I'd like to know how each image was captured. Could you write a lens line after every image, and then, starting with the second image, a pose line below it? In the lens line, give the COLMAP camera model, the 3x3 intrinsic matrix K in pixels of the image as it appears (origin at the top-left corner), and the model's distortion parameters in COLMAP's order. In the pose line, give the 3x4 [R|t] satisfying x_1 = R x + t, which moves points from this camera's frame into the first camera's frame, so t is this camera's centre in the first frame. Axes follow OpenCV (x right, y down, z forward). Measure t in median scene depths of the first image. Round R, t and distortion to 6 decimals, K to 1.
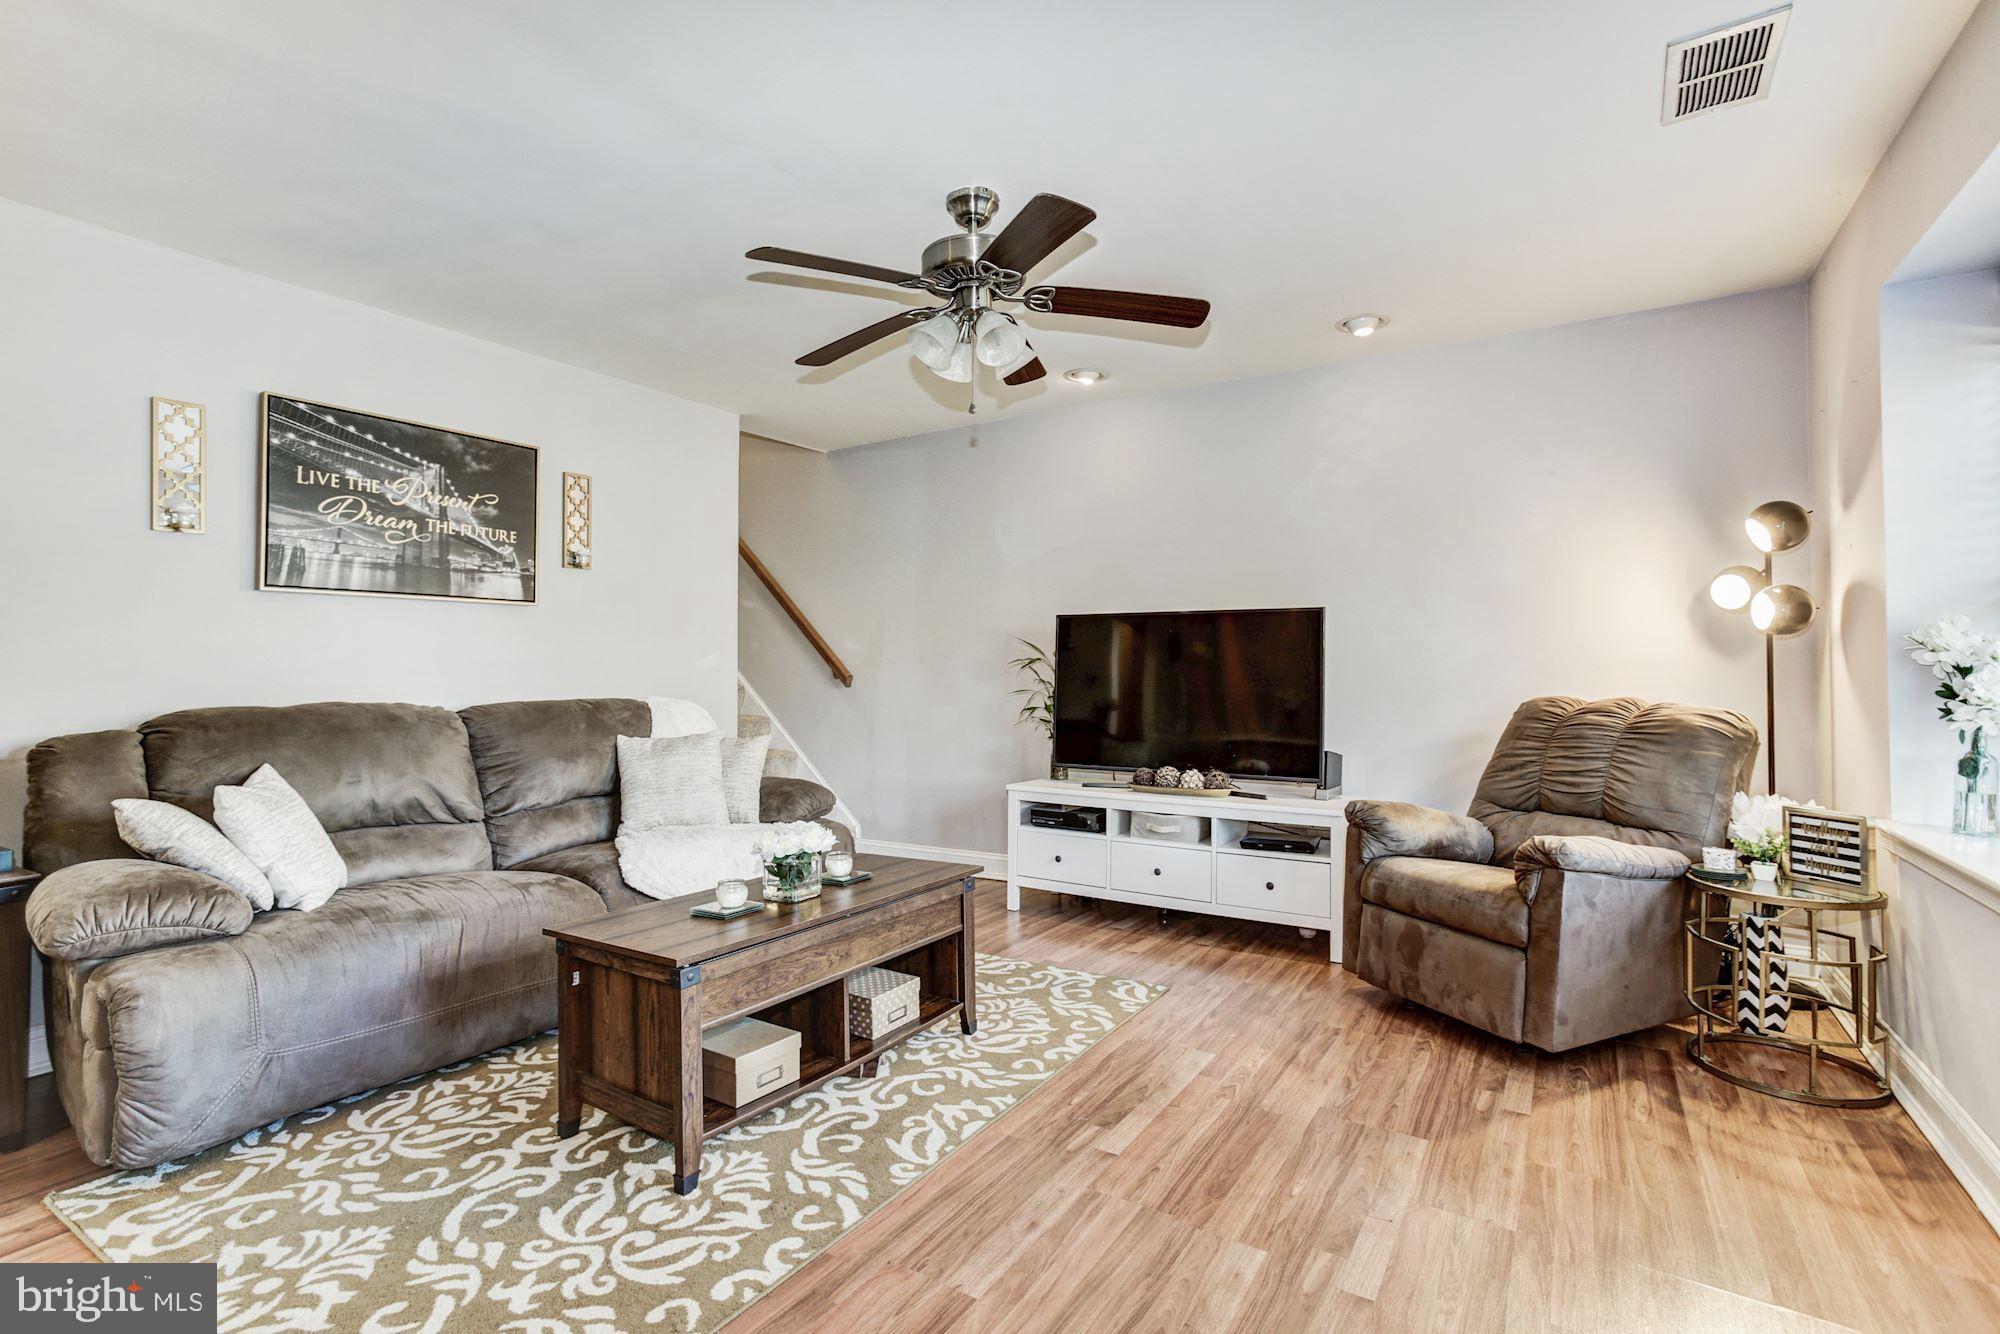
lens RADIAL K [[918.2, 0, 982.7], [0, 918.2, 641.3], [0, 0, 1]] dist [-0.029895, 0.013896]
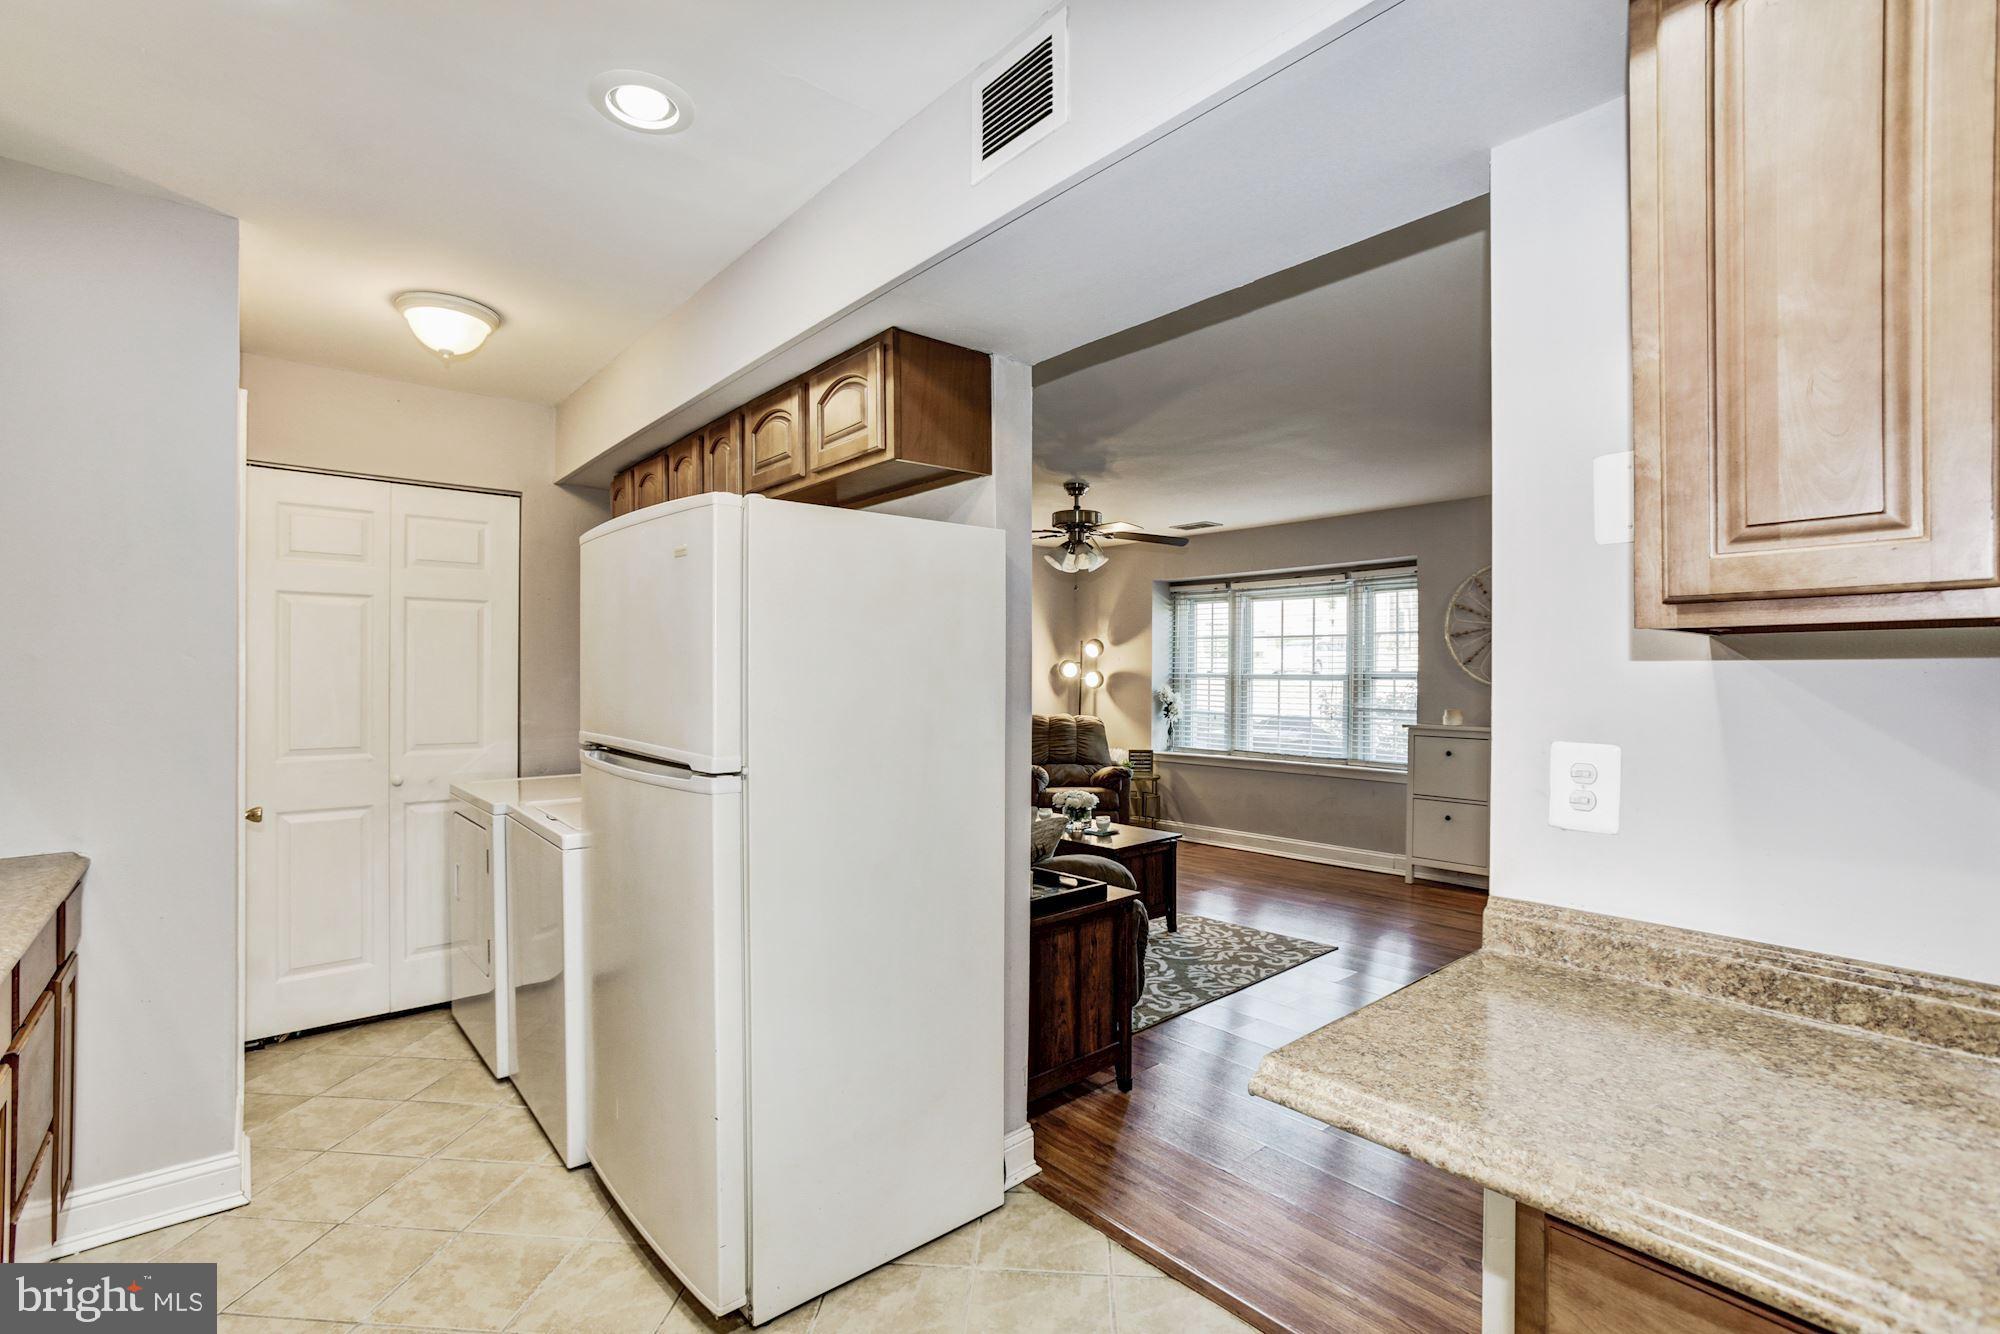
lens RADIAL K [[918.2, 0, 1013.6], [0, 918.2, 669.1], [0, 0, 1]] dist [-0.029895, 0.013896]
pose [[0.268550, 0.017679, 0.963103, -1.723030], [-0.041813, 0.999103, -0.006681, -0.037374], [-0.962358, -0.038476, 0.269049, 0.477536]]
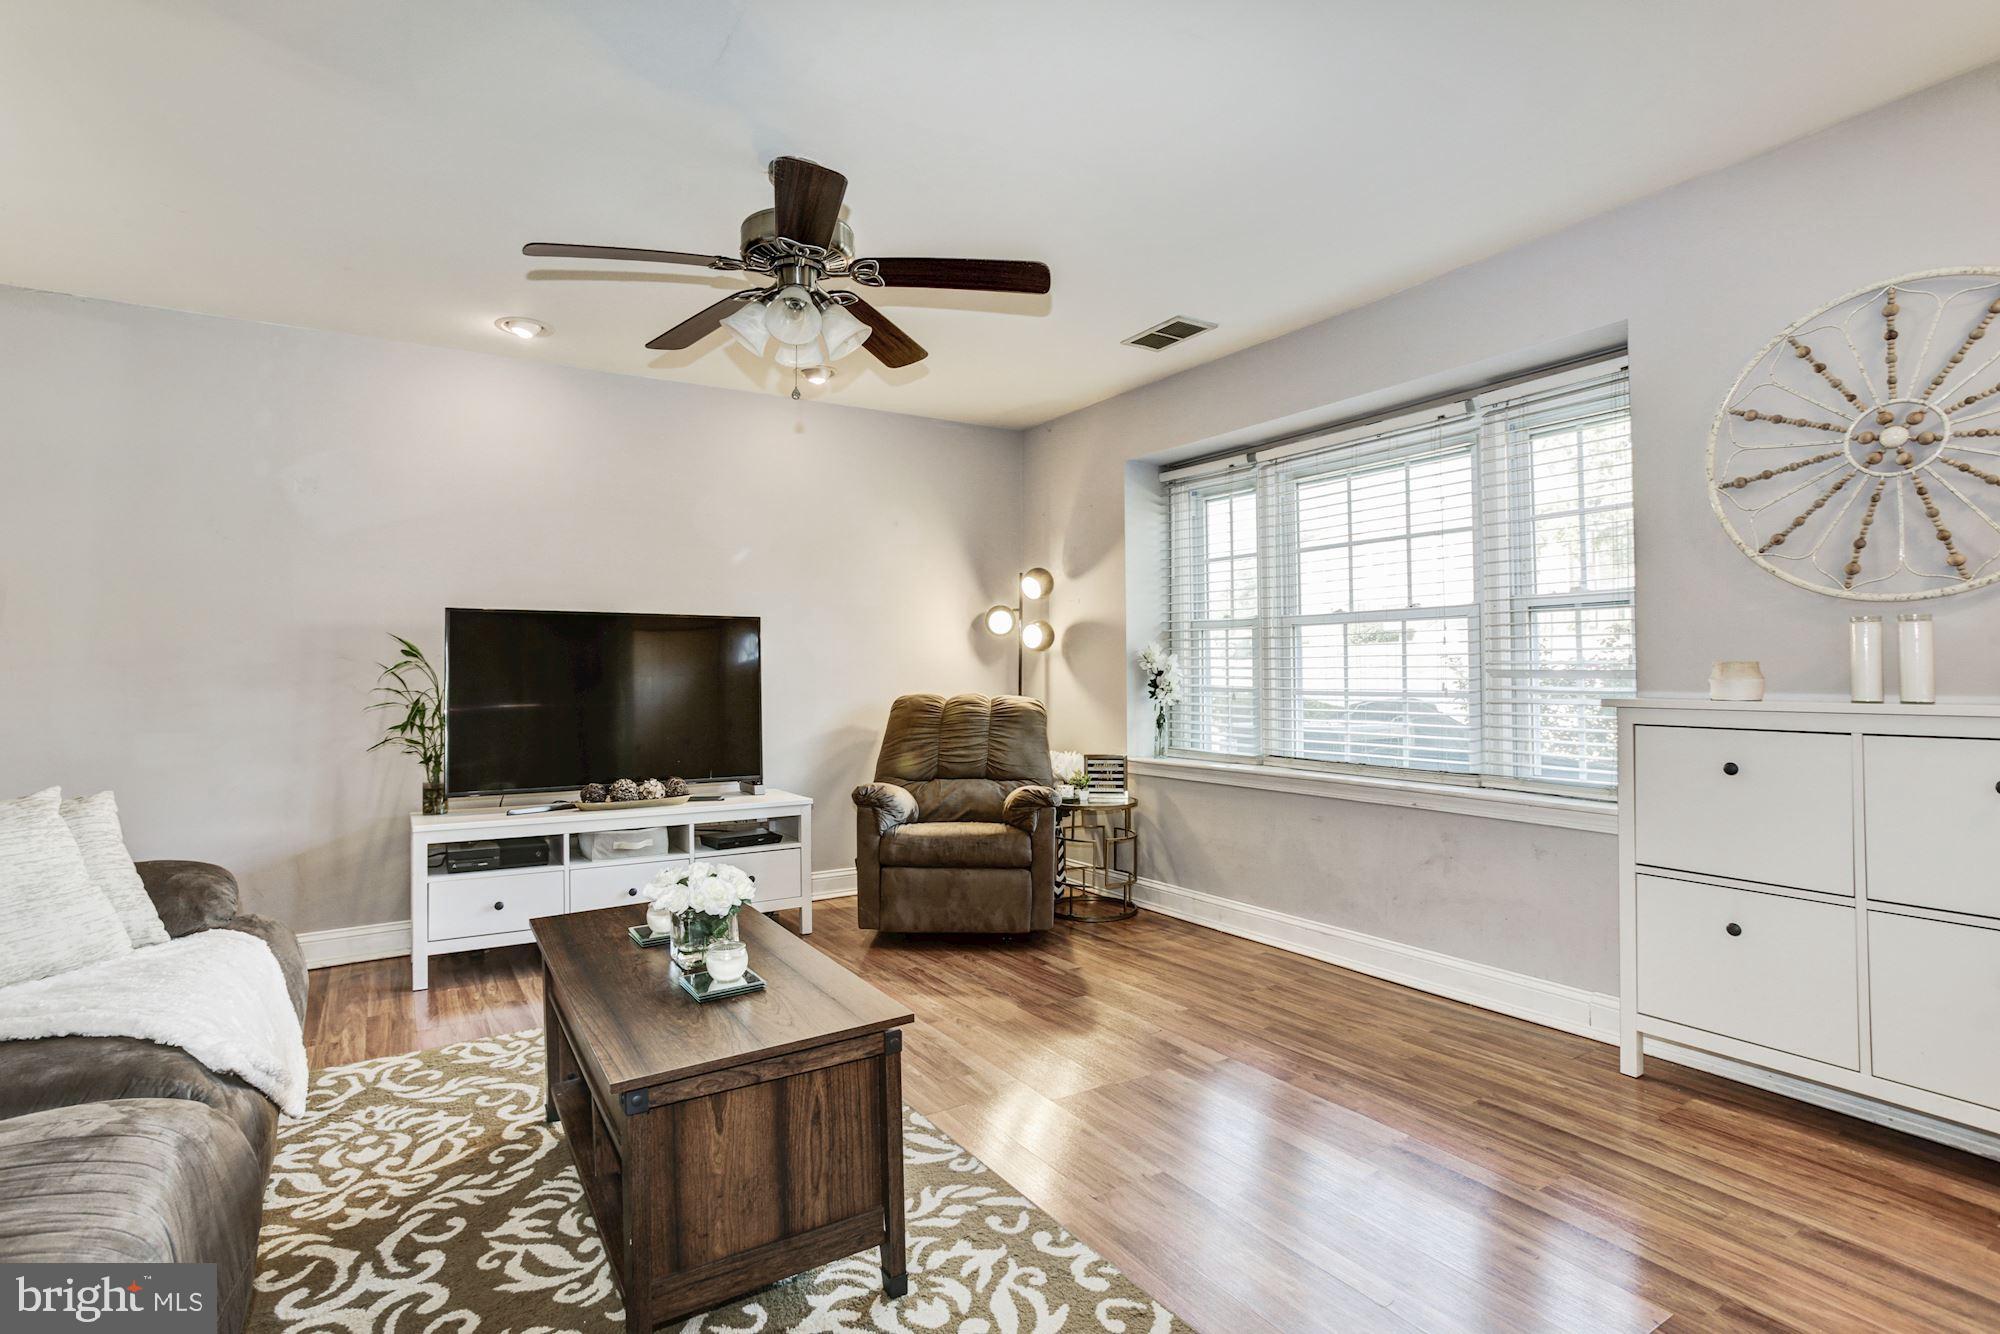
lens RADIAL K [[956.4, 0, 992.6], [0, 956.4, 651.6], [0, 0, 1]] dist [-0.027771, 0.006728]
pose [[0.416559, 0.026135, 0.908733, -0.672074], [-0.027893, 0.999484, -0.015959, 0.018876], [-0.908681, -0.018699, 0.417073, 0.350071]]
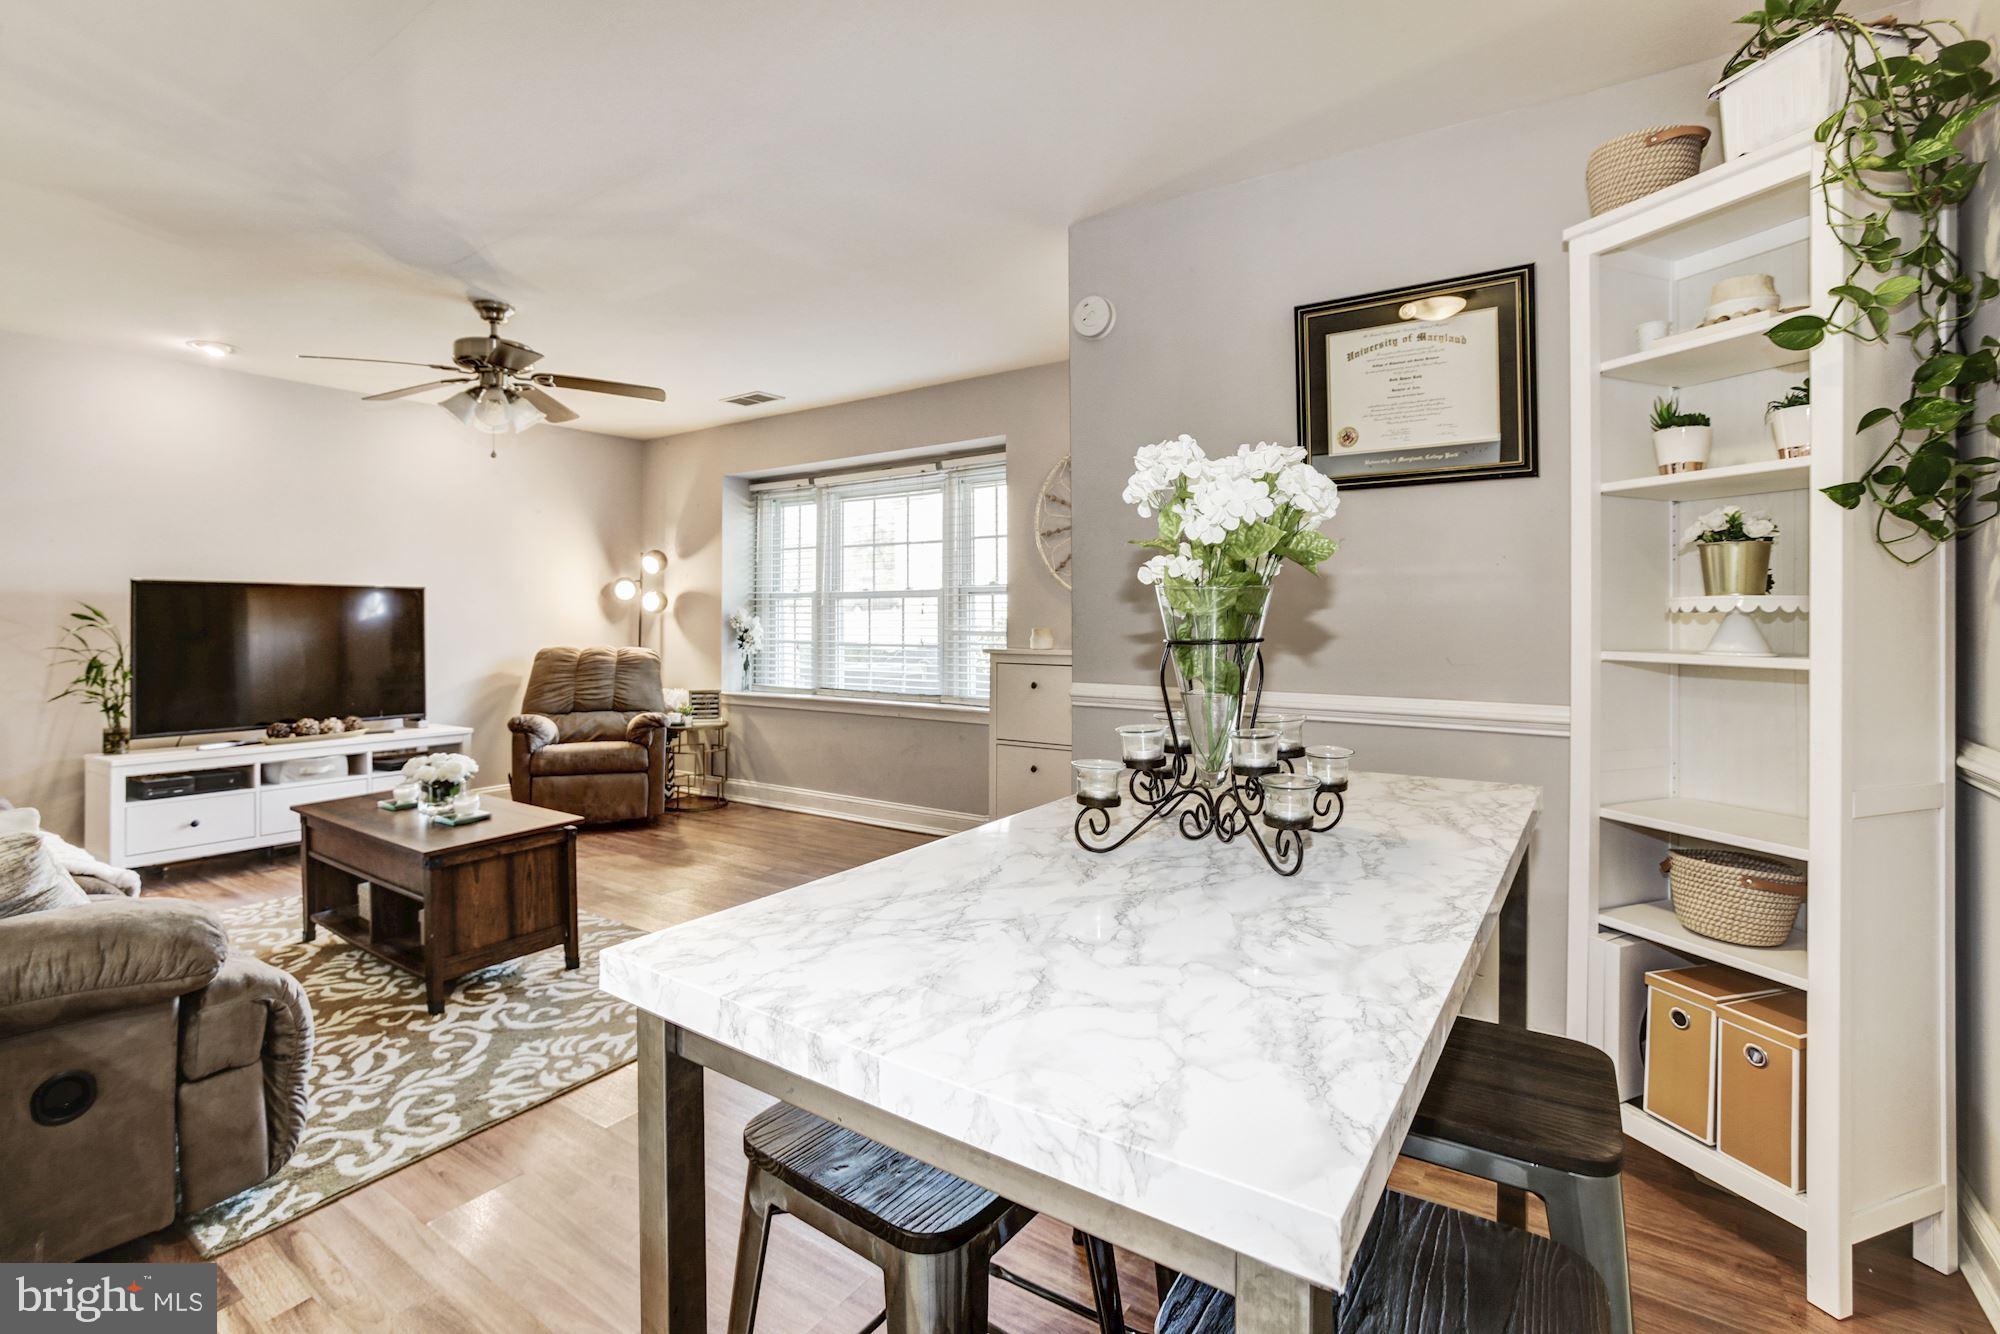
lens RADIAL K [[918.2, 0, 972.3], [0, 918.2, 604.5], [0, 0, 1]] dist [-0.029895, 0.013896]
pose [[0.049312, 0.022600, 0.998528, -1.157879], [-0.029925, 0.999329, -0.021140, -0.007862], [-0.998335, -0.028838, 0.049955, 0.152329]]
